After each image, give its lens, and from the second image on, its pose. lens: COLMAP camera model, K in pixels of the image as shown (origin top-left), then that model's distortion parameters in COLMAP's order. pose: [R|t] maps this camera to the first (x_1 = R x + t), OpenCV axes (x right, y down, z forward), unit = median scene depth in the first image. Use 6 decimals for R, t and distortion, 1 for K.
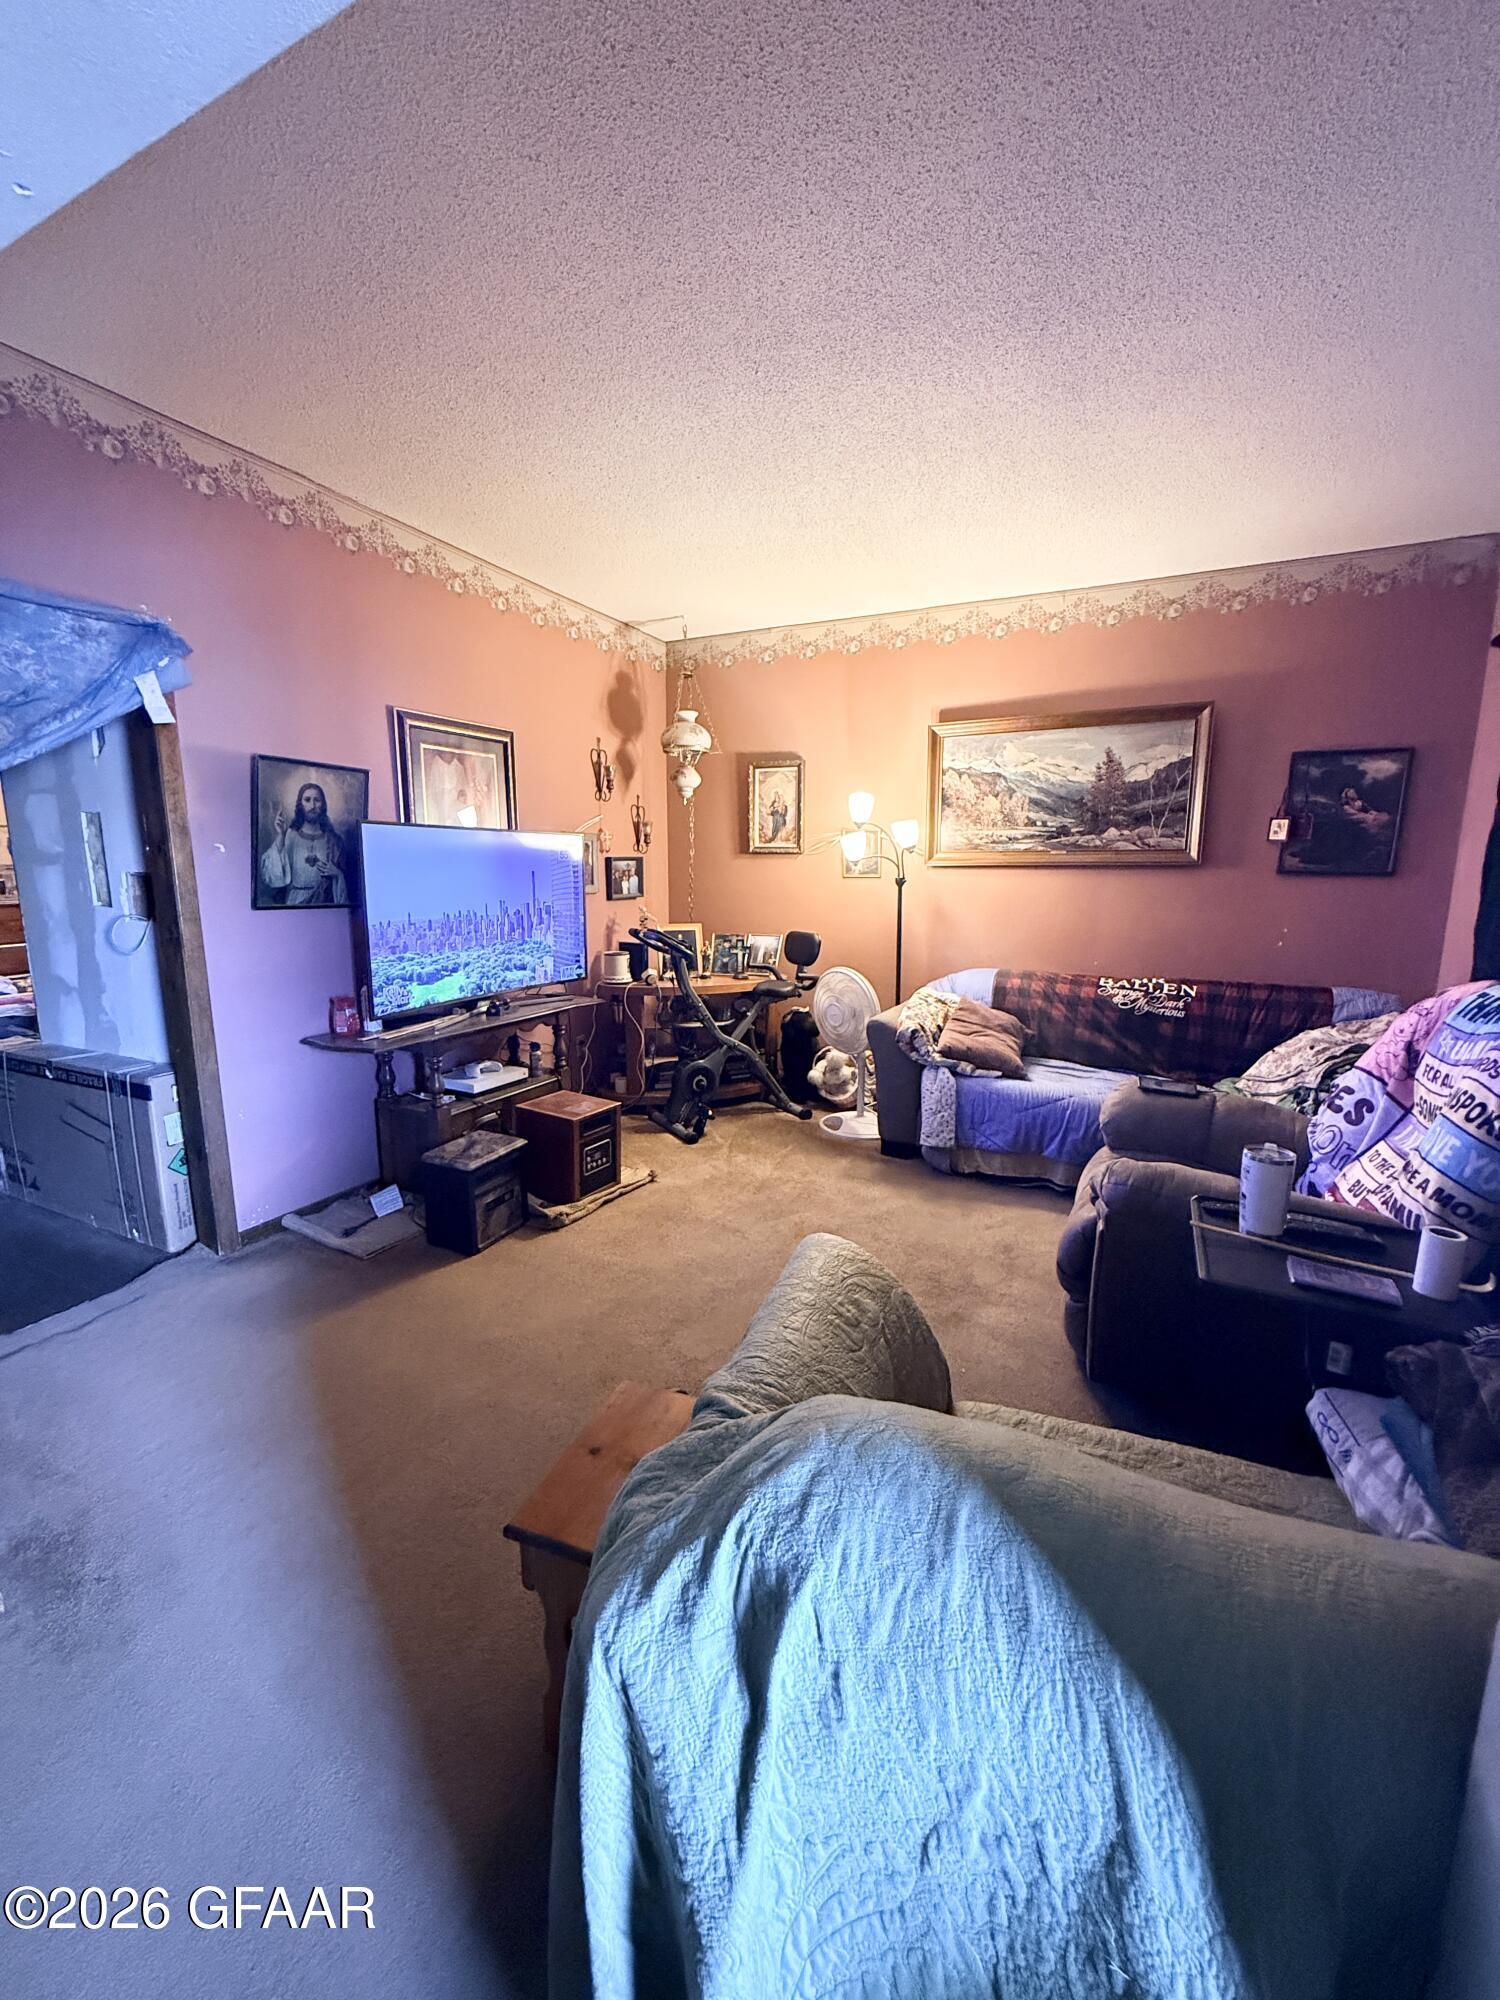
lens RADIAL K [[798.7, 0, 755.4], [0, 798.7, 997.1], [0, 0, 1]] dist [-0.000847, 0.000263]
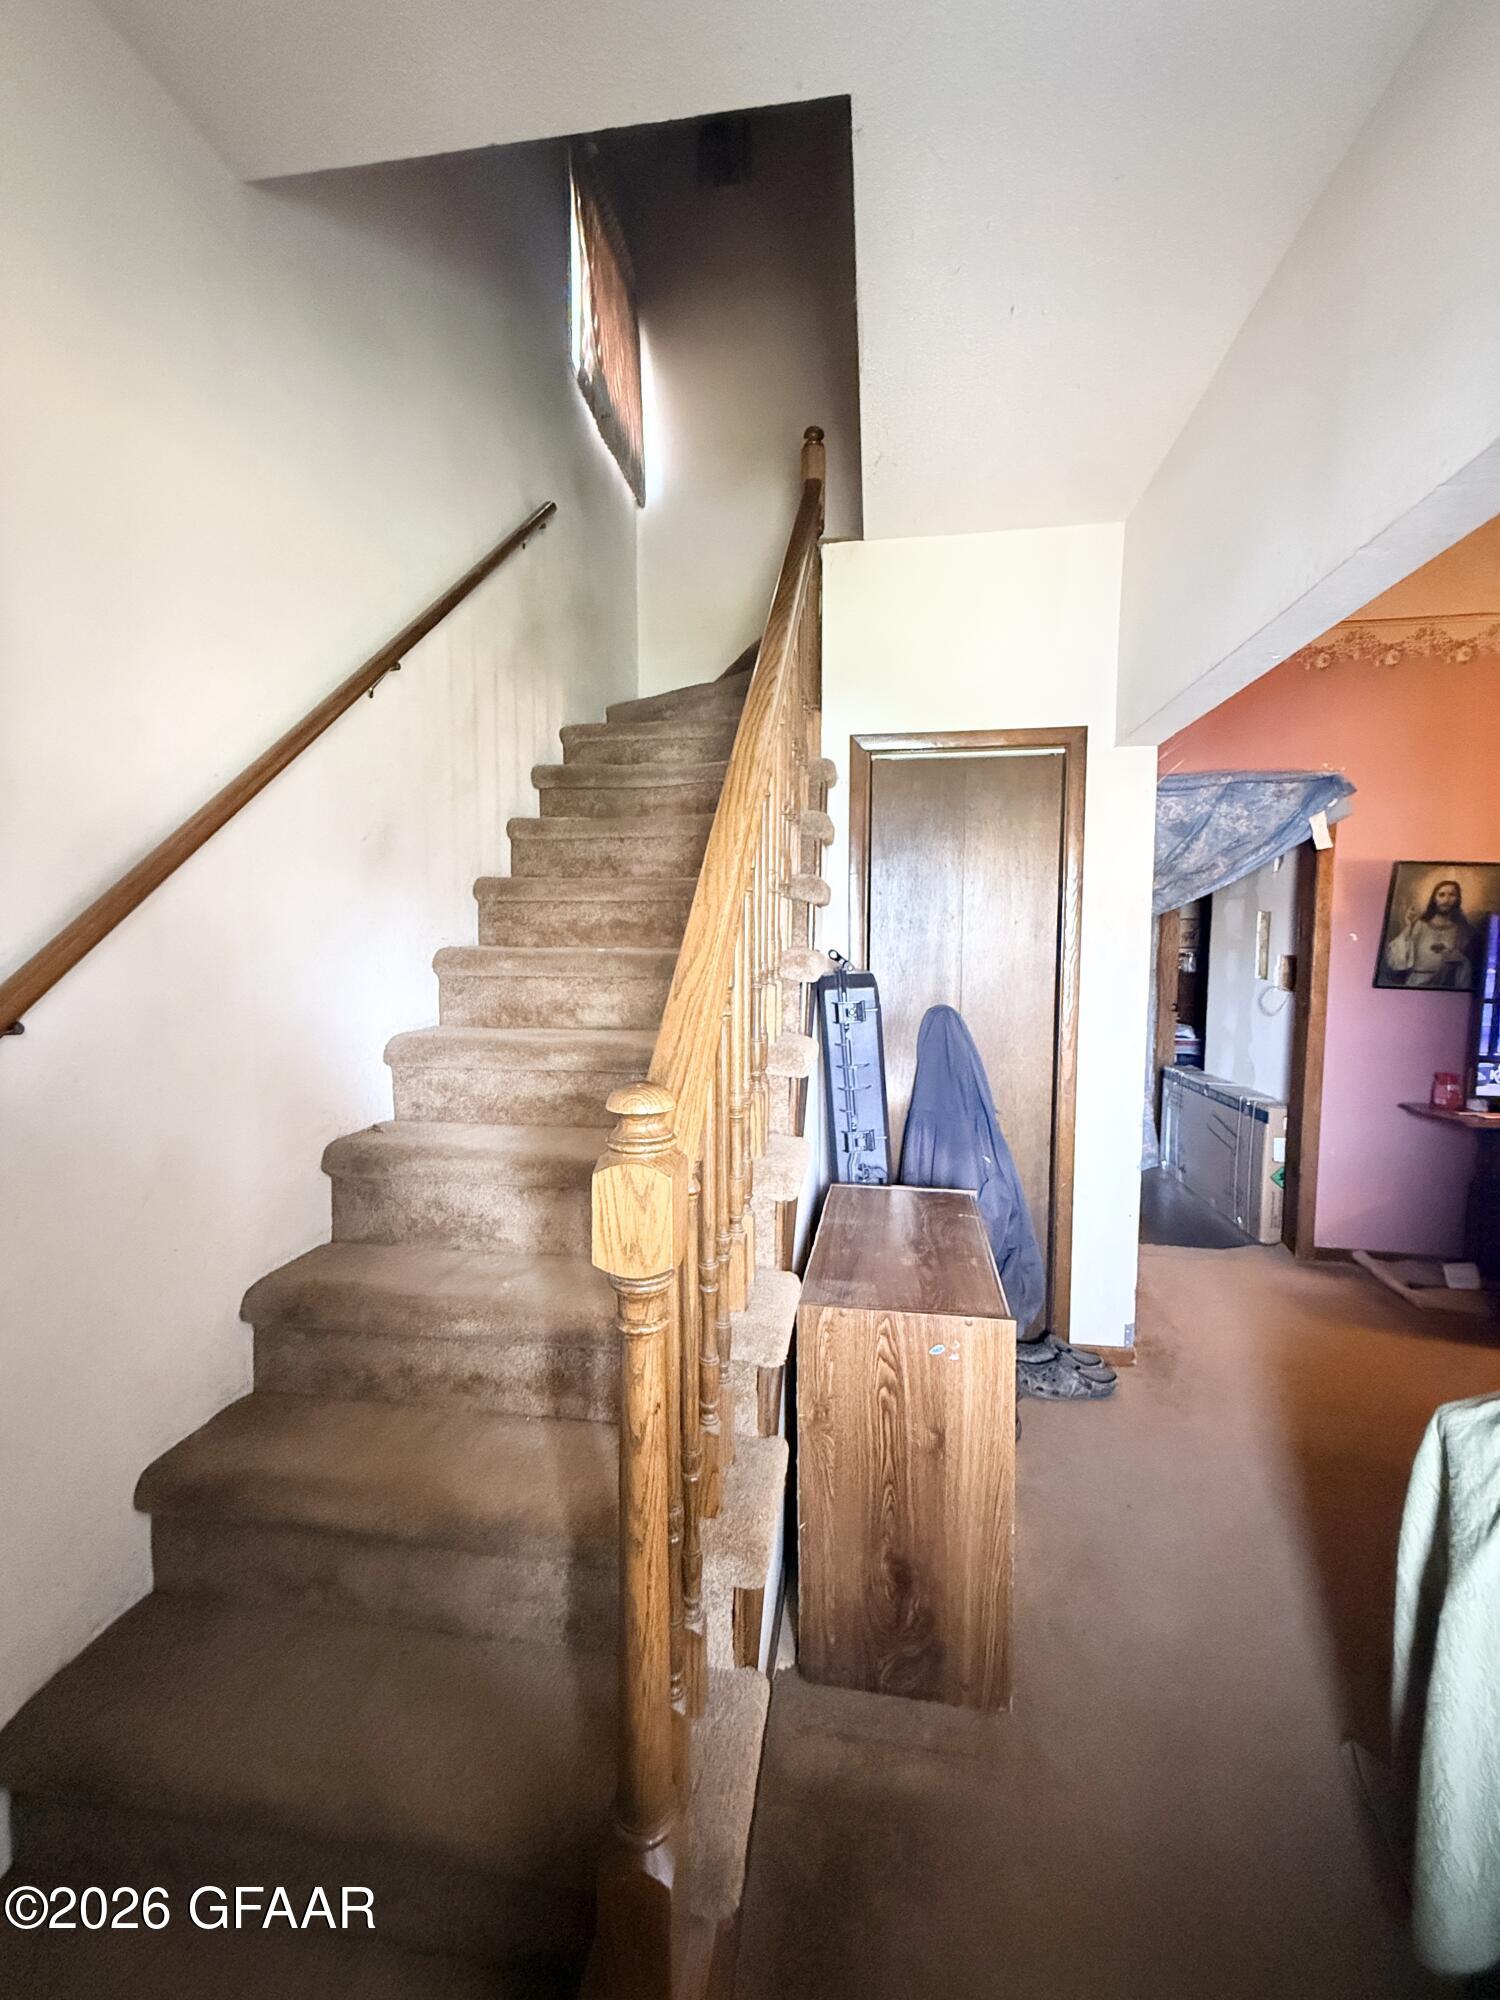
lens RADIAL K [[798.7, 0, 754.4], [0, 798.7, 1001.1], [0, 0, 1]] dist [-0.000847, 0.000263]
pose [[0.311778, 0.075223, -0.947173, 0.224691], [-0.162995, 0.986318, 0.024679, 0.033239], [0.936070, 0.146690, 0.319773, -0.260124]]
